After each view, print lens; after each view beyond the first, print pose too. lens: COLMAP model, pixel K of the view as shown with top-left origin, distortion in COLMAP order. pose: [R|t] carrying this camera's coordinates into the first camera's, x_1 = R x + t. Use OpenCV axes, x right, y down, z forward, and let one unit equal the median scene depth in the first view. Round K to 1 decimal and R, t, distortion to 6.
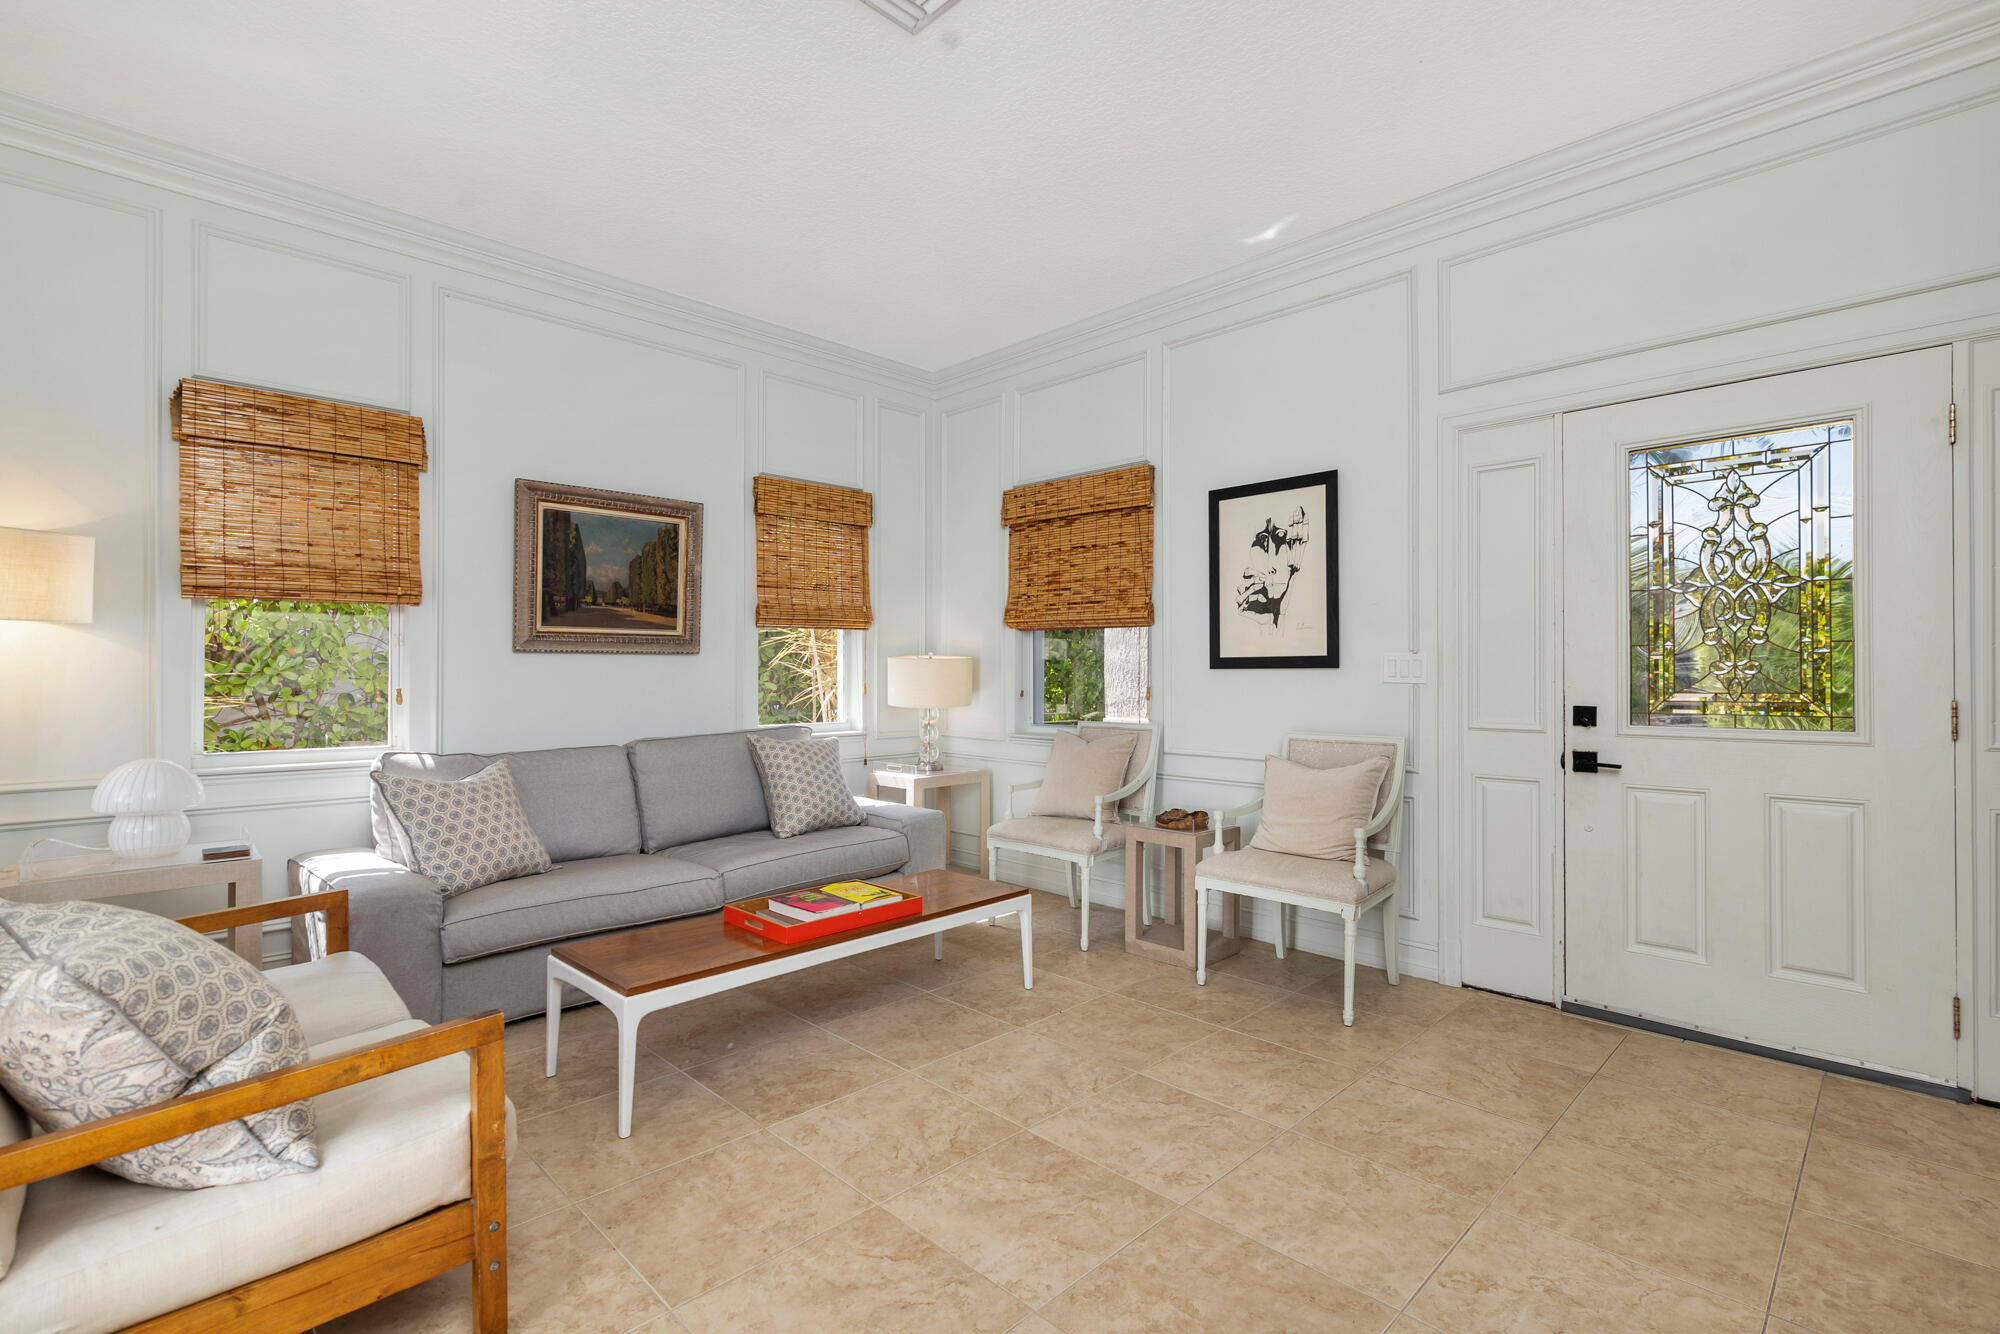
lens RADIAL K [[911.0, 0, 1005.9], [0, 911.0, 669.4], [0, 0, 1]] dist [0.000090, -0.001368]
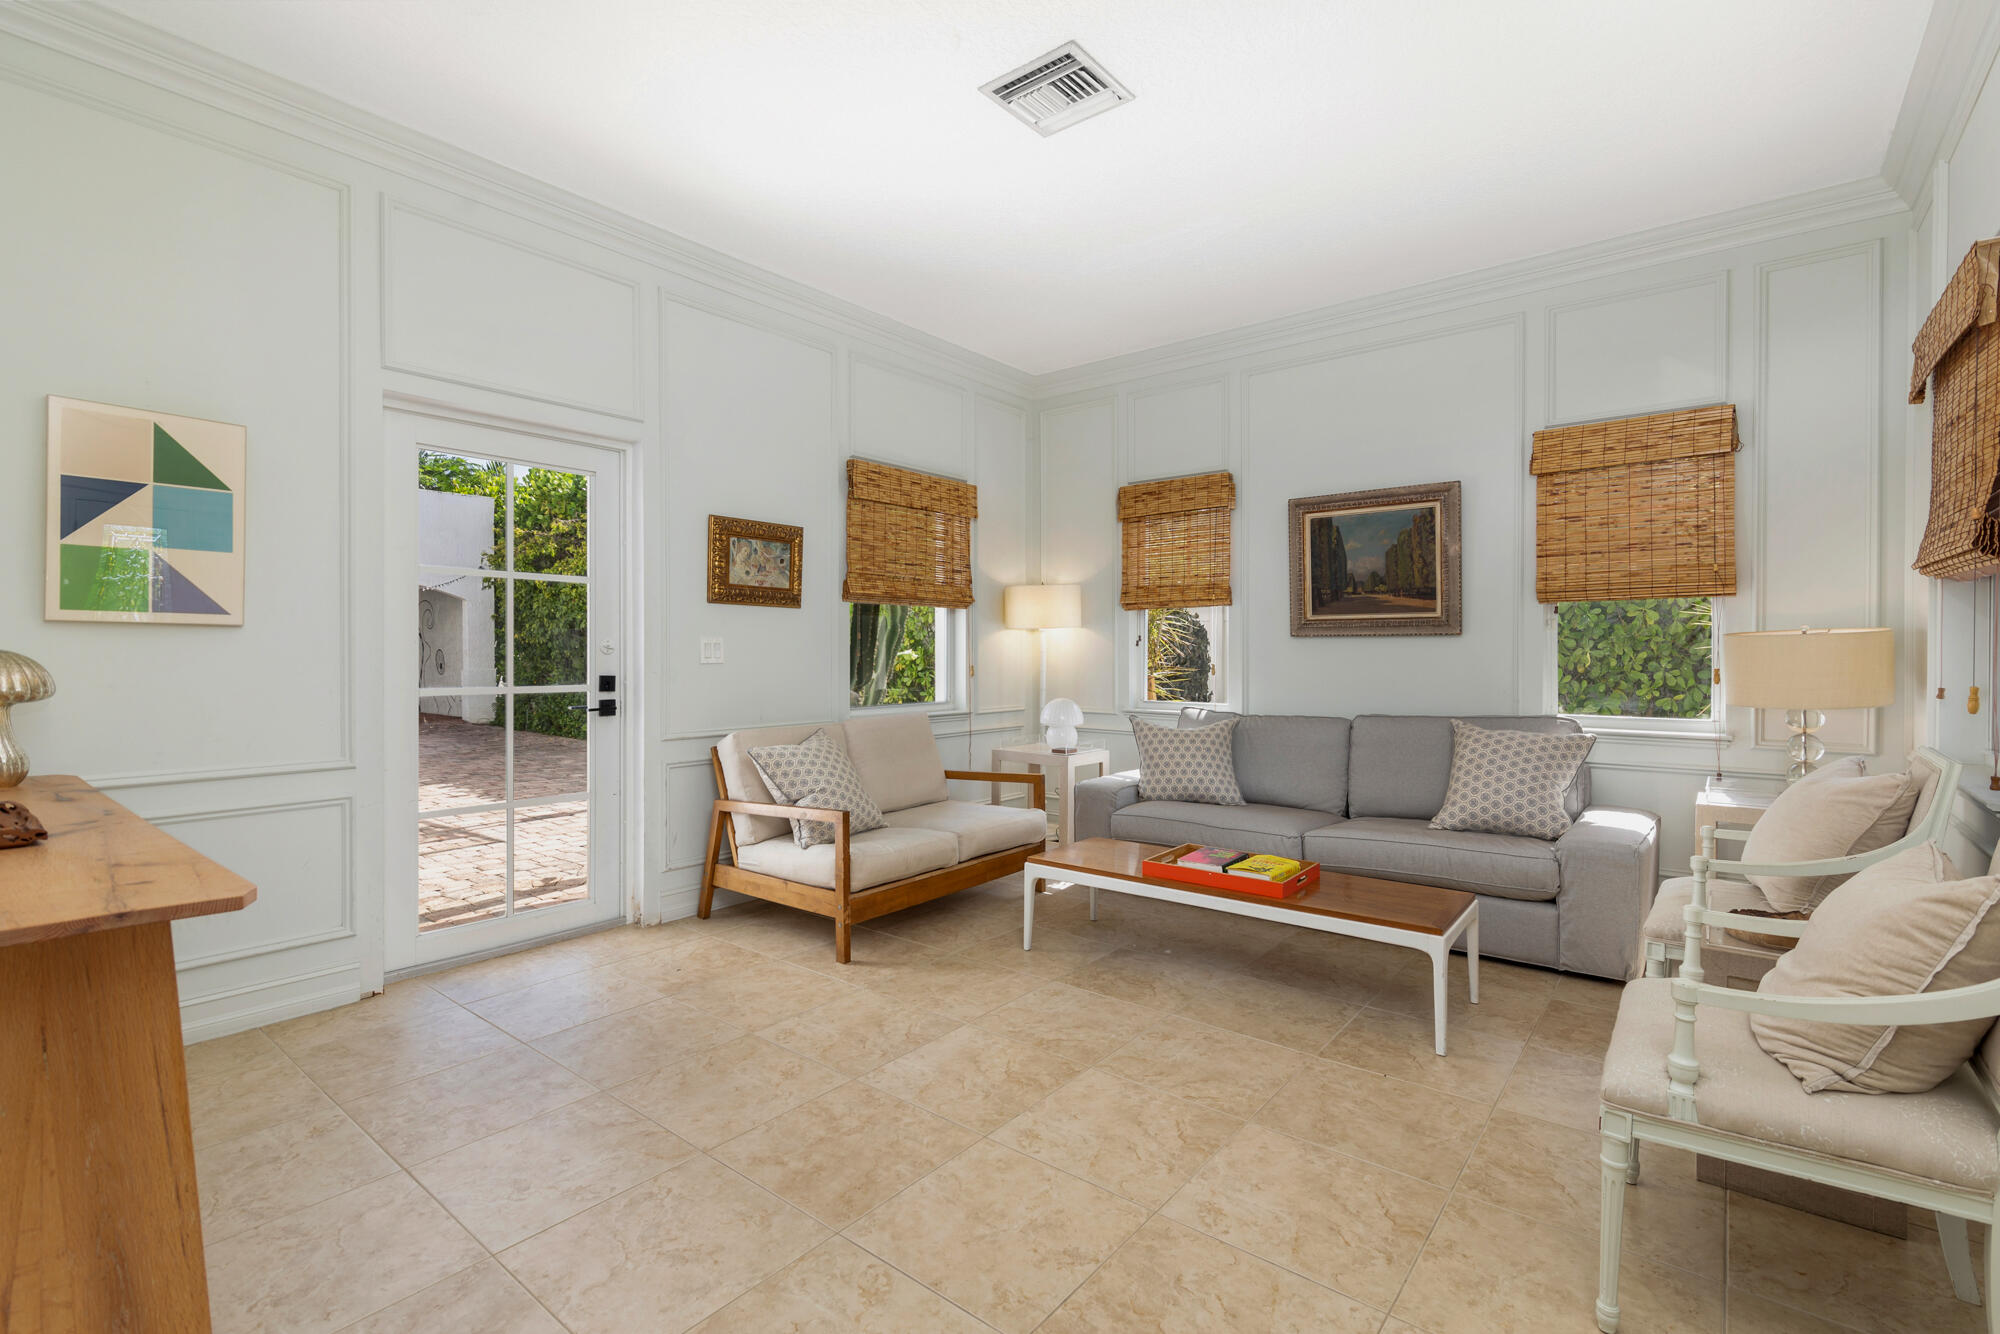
lens RADIAL K [[914.3, 0, 1003.9], [0, 914.3, 657.3], [0, 0, 1]] dist [-0.002333, -0.001042]
pose [[0.104607, 0.008074, -0.994481, 0.813093], [0.004307, 0.999954, 0.008571, -0.004837], [0.994504, -0.005180, 0.104568, 0.566458]]
